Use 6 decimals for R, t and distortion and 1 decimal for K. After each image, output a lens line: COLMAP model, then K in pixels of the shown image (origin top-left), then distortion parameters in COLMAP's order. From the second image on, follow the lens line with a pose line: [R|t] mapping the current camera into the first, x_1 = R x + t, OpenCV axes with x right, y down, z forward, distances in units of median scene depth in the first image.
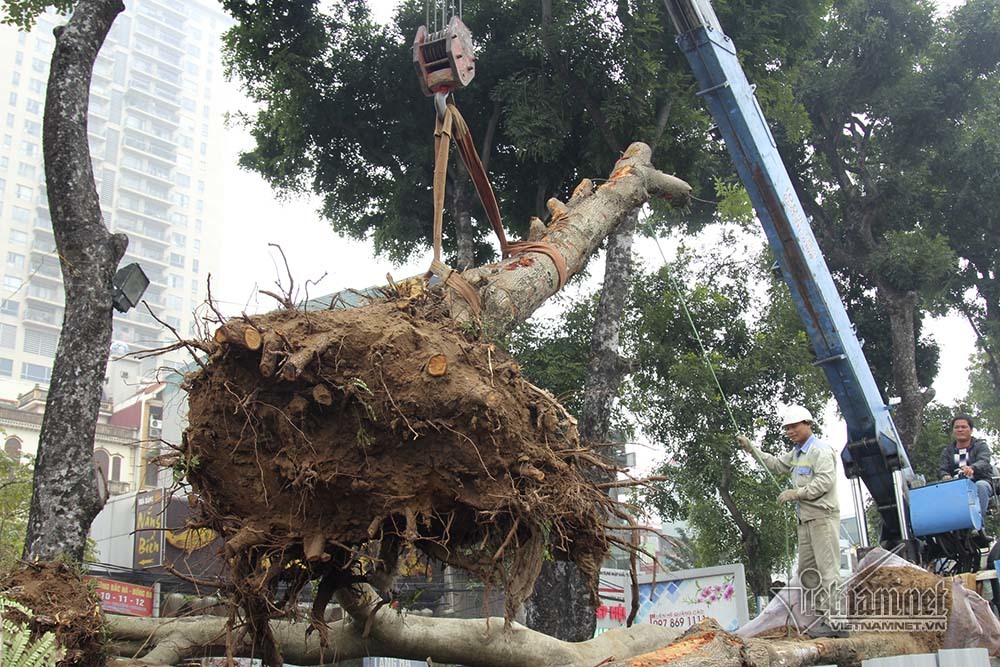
lens RADIAL K [[1112.7, 0, 500.0], [0, 1112.7, 333.5], [0, 0, 1]] dist [-0.132465, 0.060532]
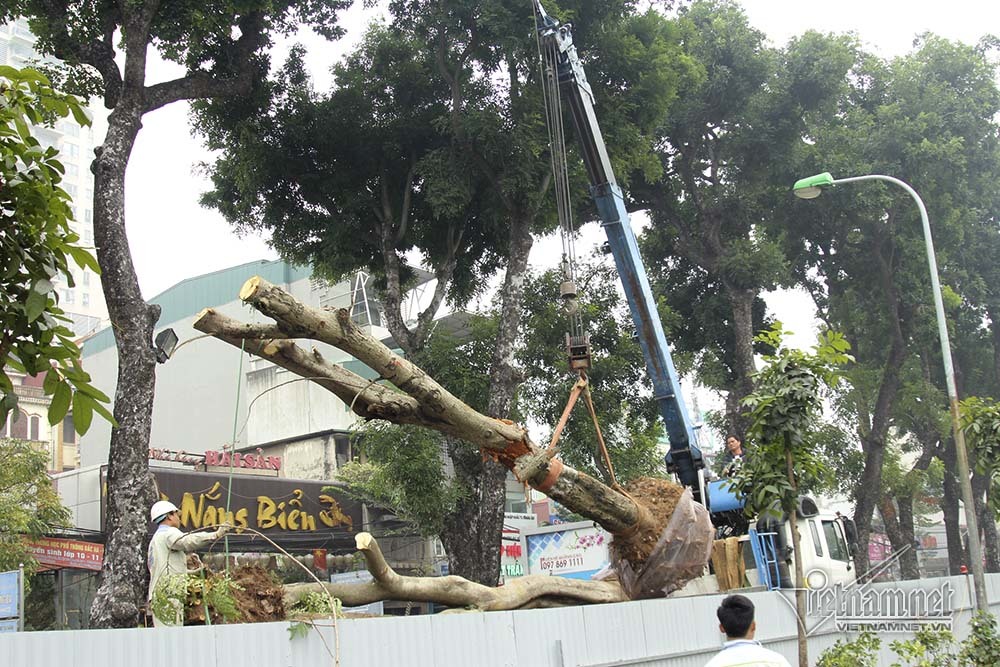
lens RADIAL K [[1112.7, 0, 500.0], [0, 1112.7, 333.5], [0, 0, 1]] dist [-0.132465, 0.060532]
pose [[0.994996, -0.018974, 0.098101, -0.034979], [0.013190, 0.998154, 0.059280, -0.088715], [-0.099045, -0.057690, 0.993409, -0.281531]]
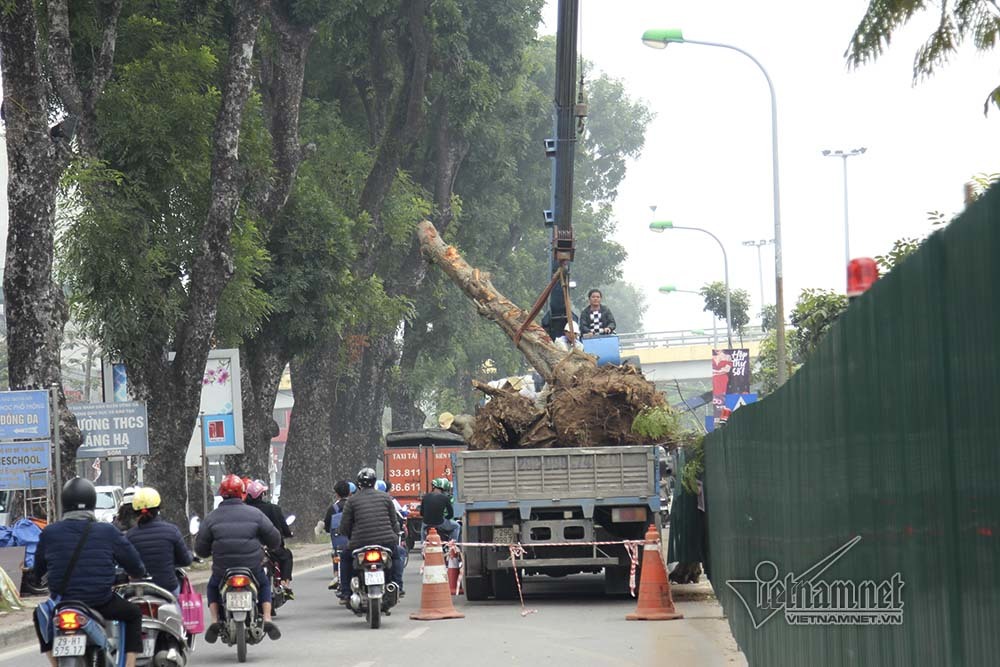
lens RADIAL K [[3098.3, 0, 500.0], [0, 3098.3, 333.5], [0, 0, 1]] dist [0.187338, 2.053961]
pose [[0.746219, 0.032858, 0.664889, -1.469206], [-0.195228, 0.965667, 0.171385, -0.333537], [-0.636430, -0.257696, 0.727014, -1.197451]]
